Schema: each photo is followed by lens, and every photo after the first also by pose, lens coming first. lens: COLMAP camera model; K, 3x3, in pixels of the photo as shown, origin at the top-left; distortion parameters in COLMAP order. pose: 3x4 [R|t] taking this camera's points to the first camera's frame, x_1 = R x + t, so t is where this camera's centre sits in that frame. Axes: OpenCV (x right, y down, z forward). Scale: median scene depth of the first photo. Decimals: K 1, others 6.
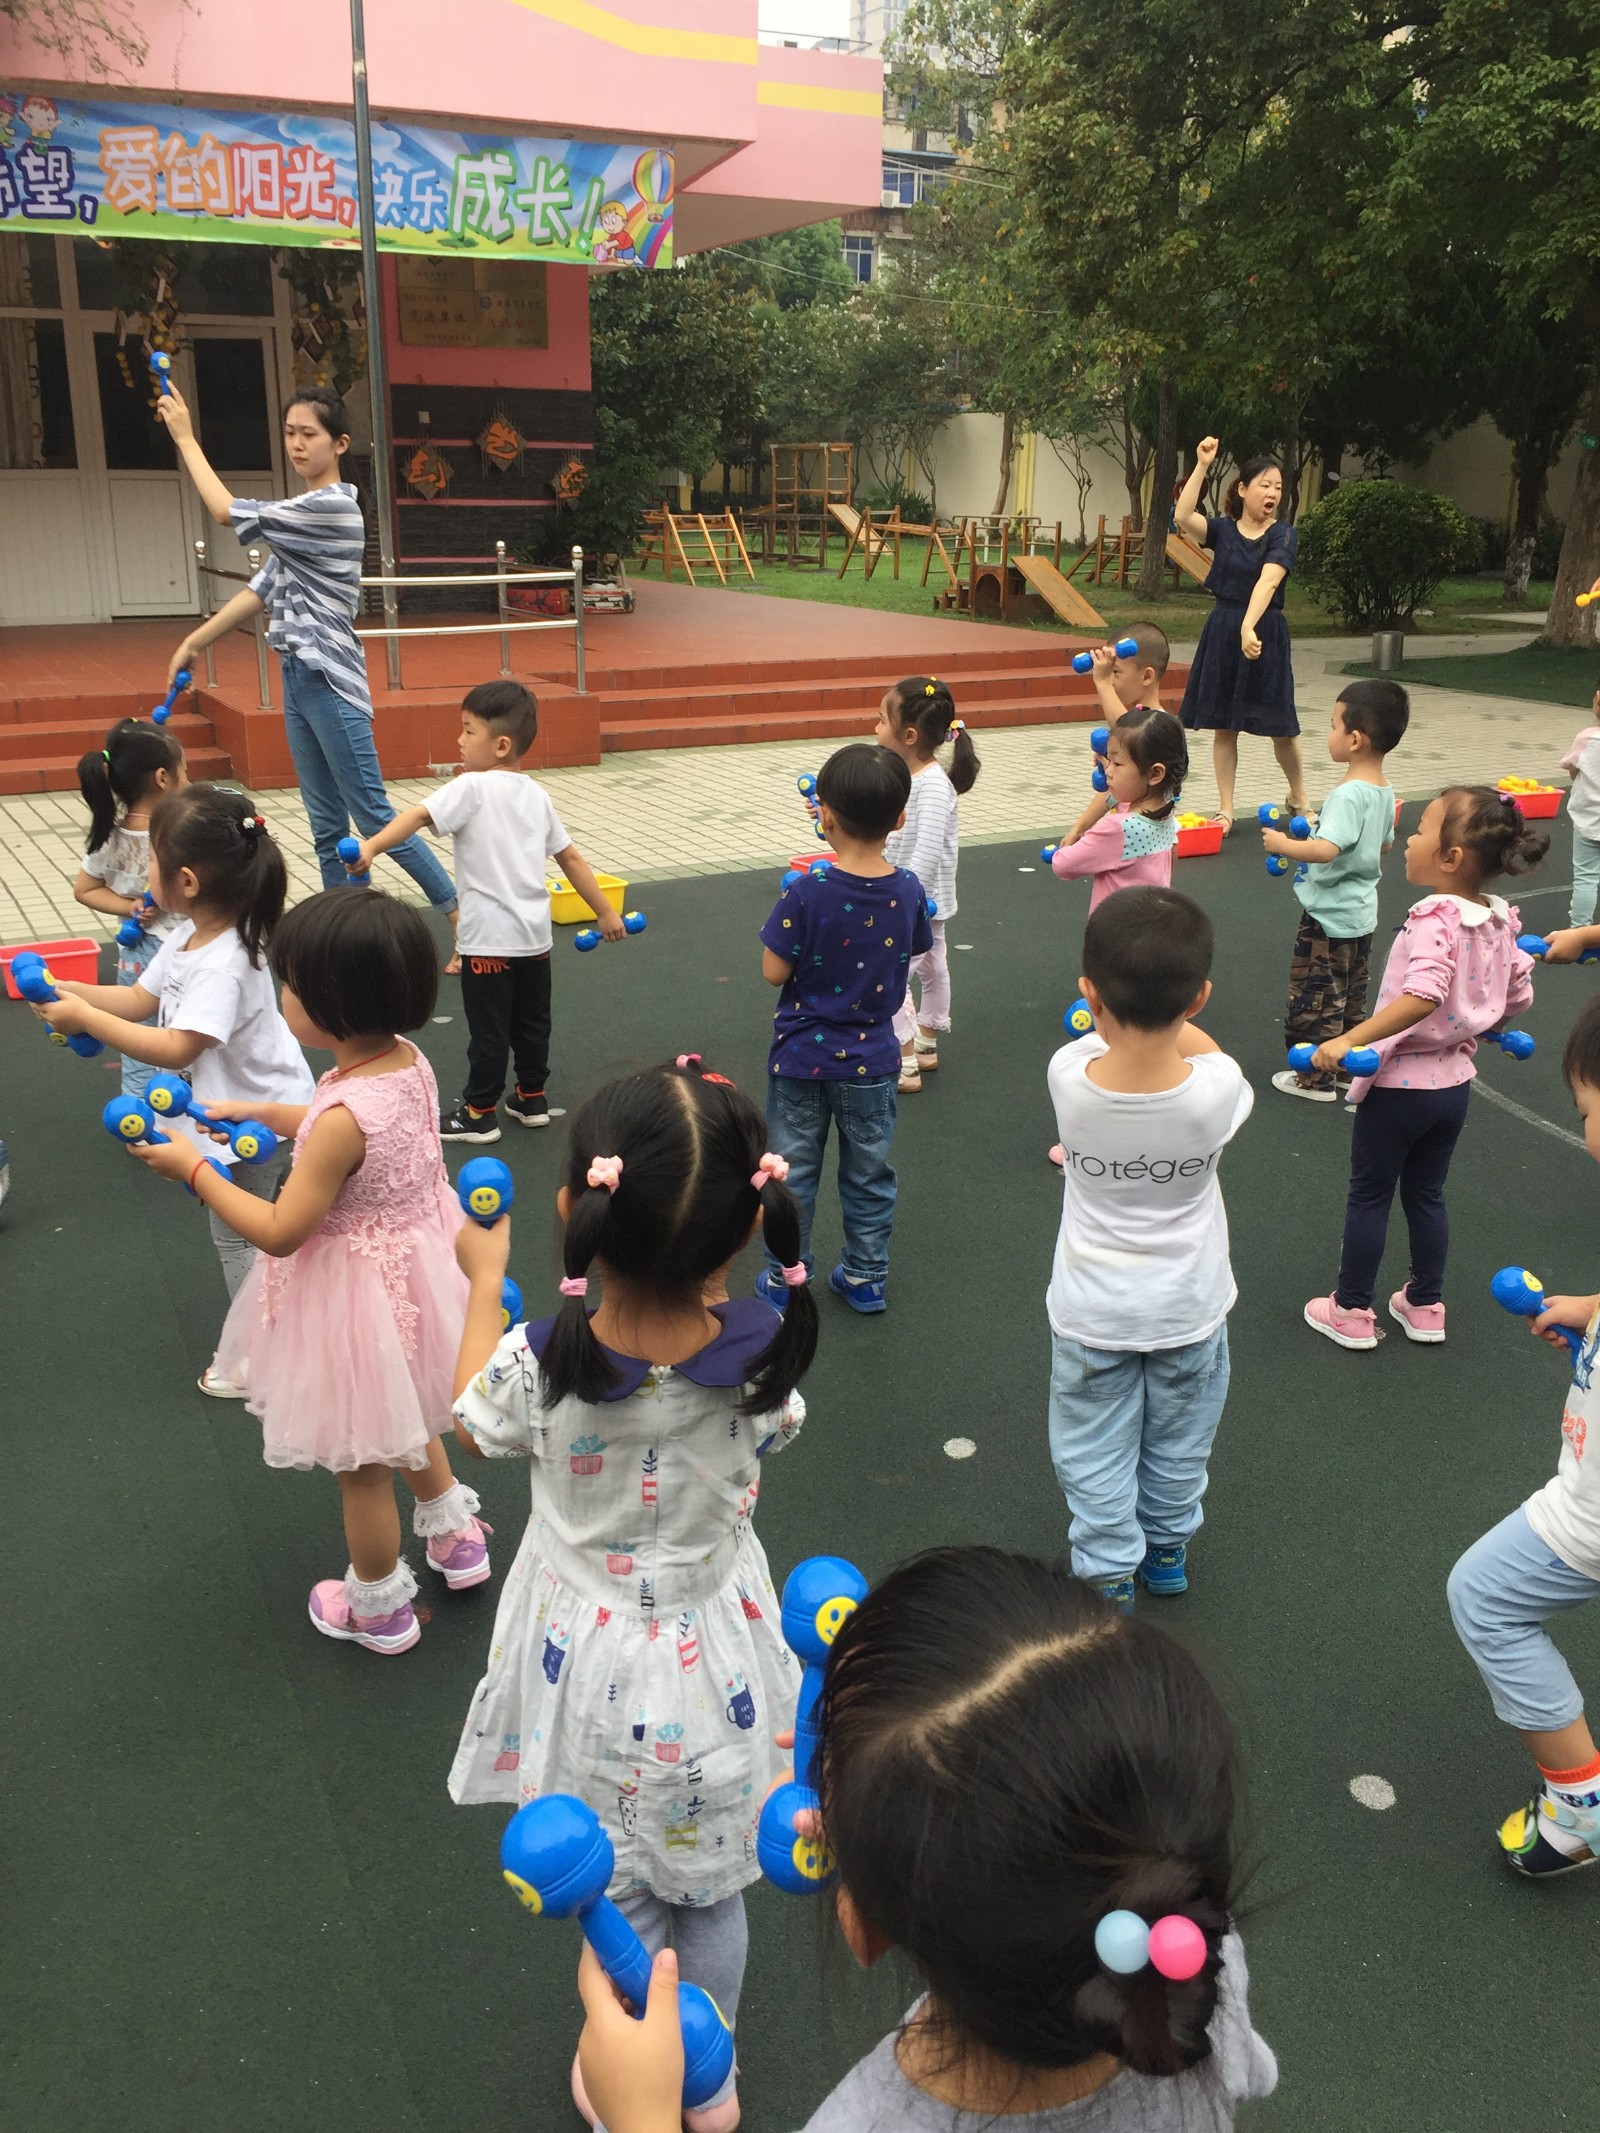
lens RADIAL K [[1789.7, 0, 800.6], [0, 1789.7, 1135.1], [0, 0, 1]] dist [-0.014355, -0.036902]
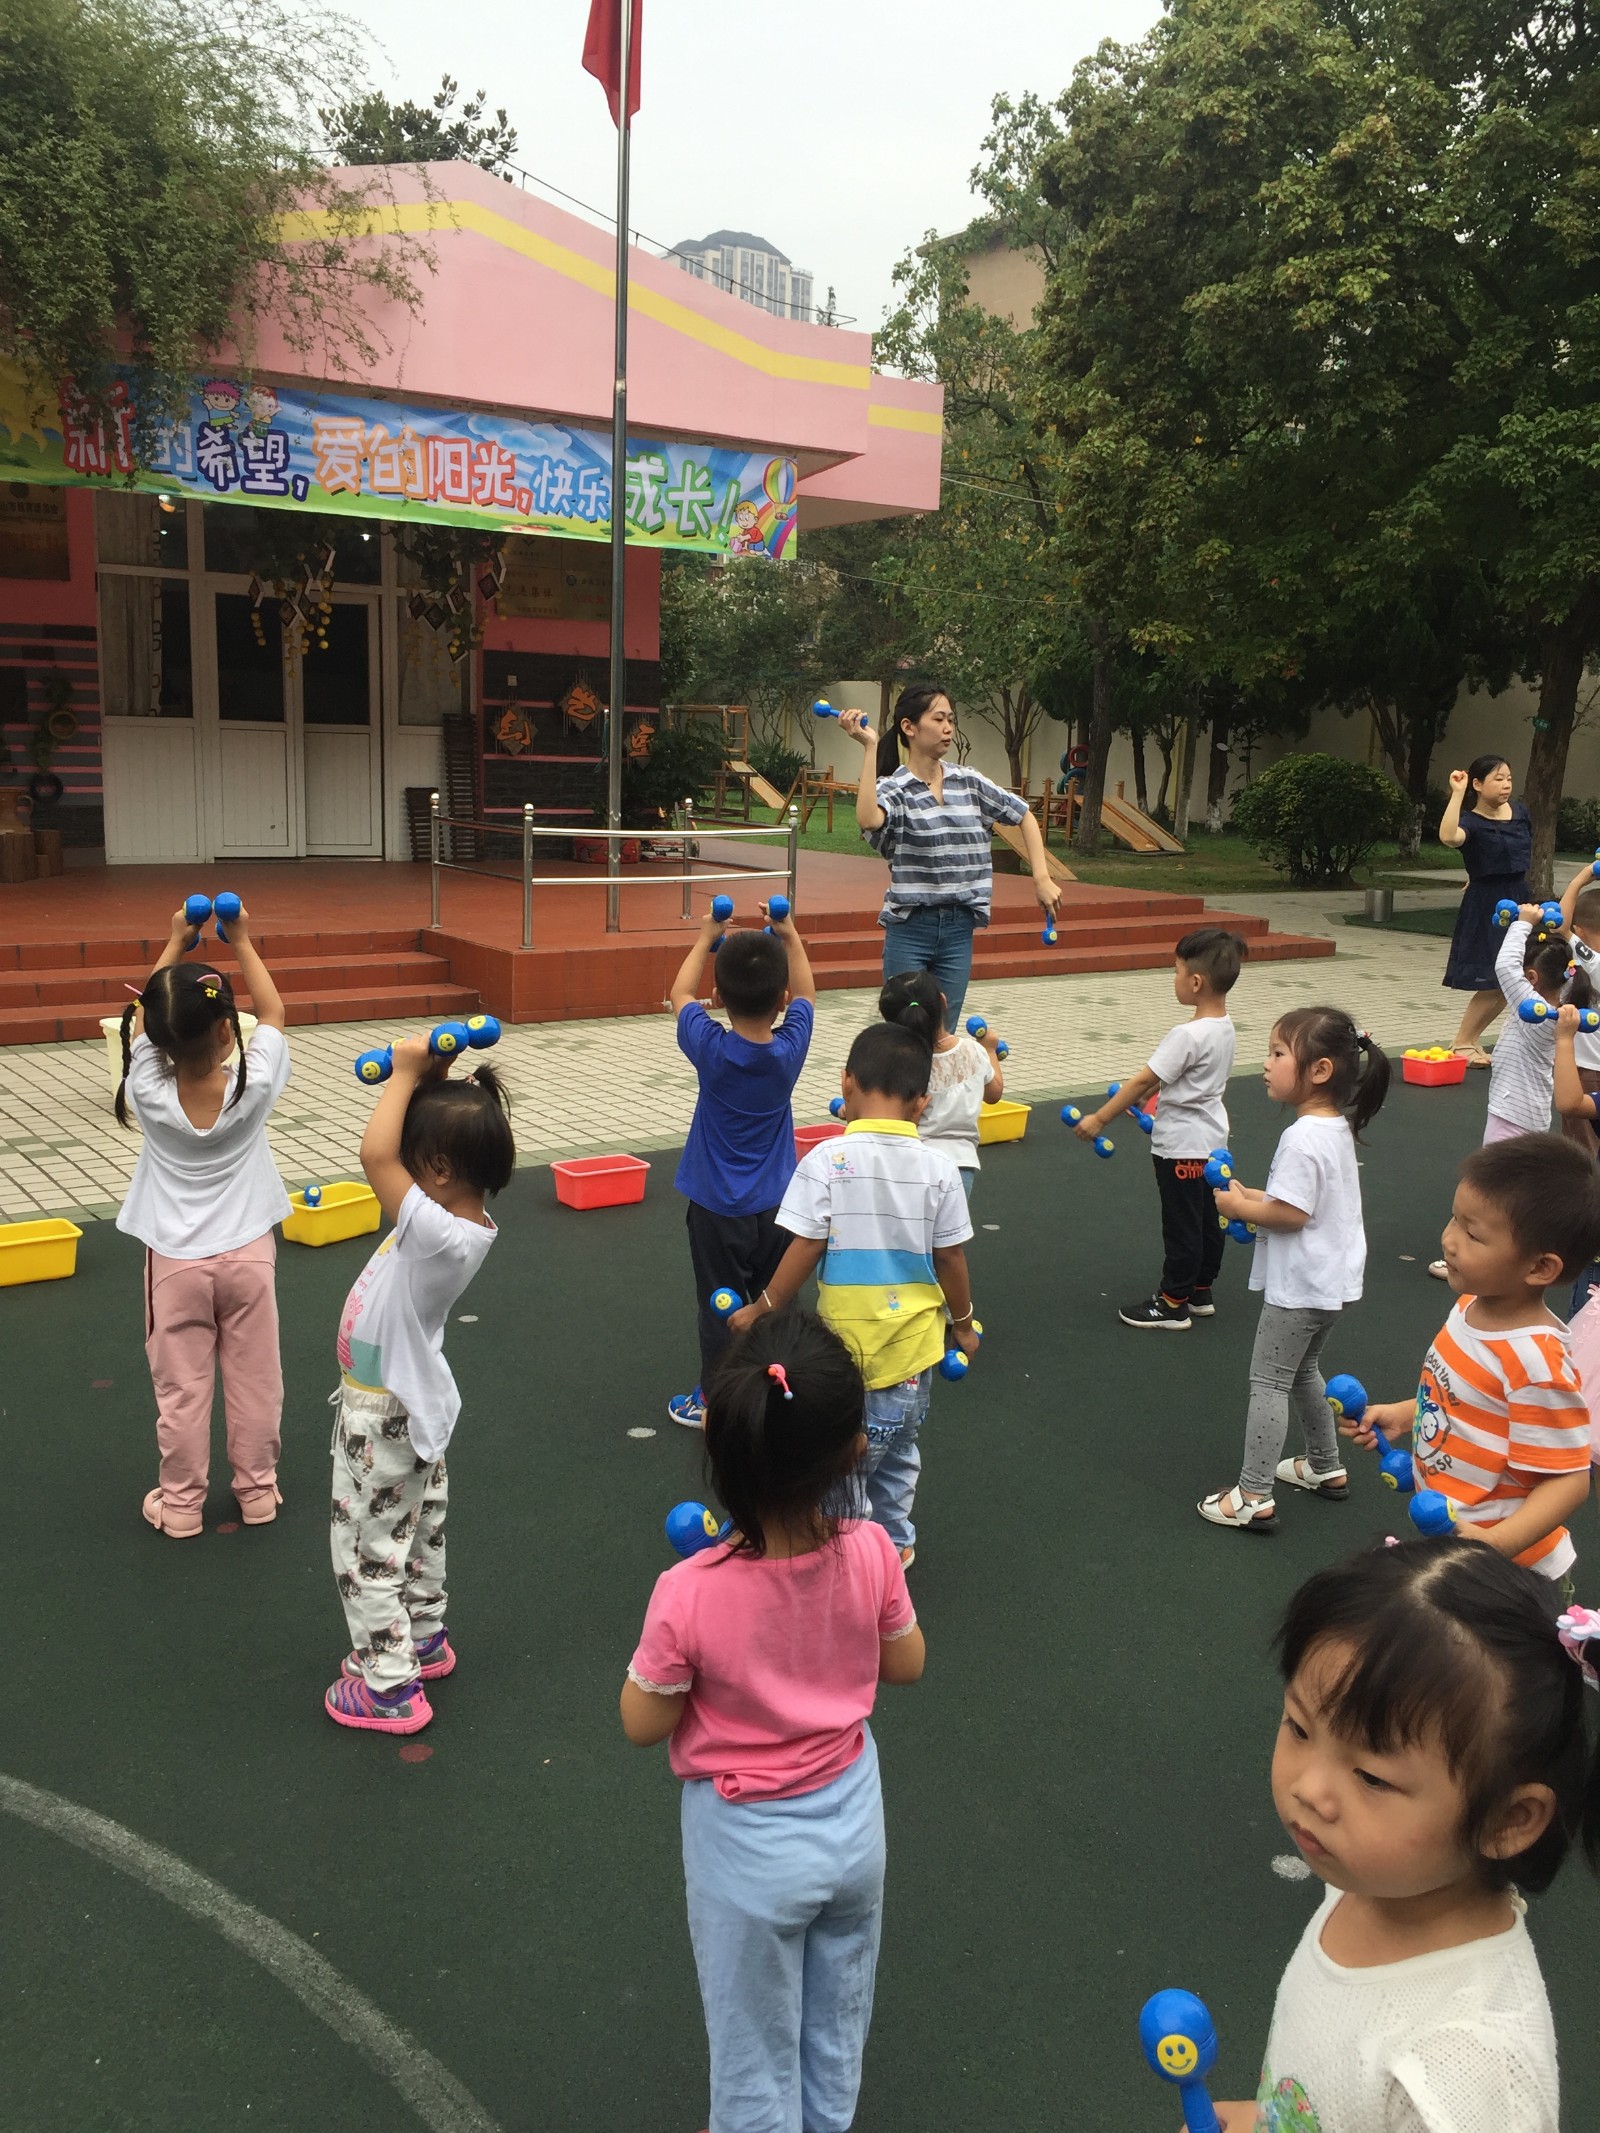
lens RADIAL K [[1821.1, 0, 800.0], [0, 1821.1, 1066.5], [0, 0, 1]] dist [0.002147, -0.005406]
pose [[0.992642, 0.000409, 0.121087, -0.215039], [0.020332, 0.985233, -0.170008, 0.013642], [-0.119368, 0.171219, 0.977975, -0.050602]]
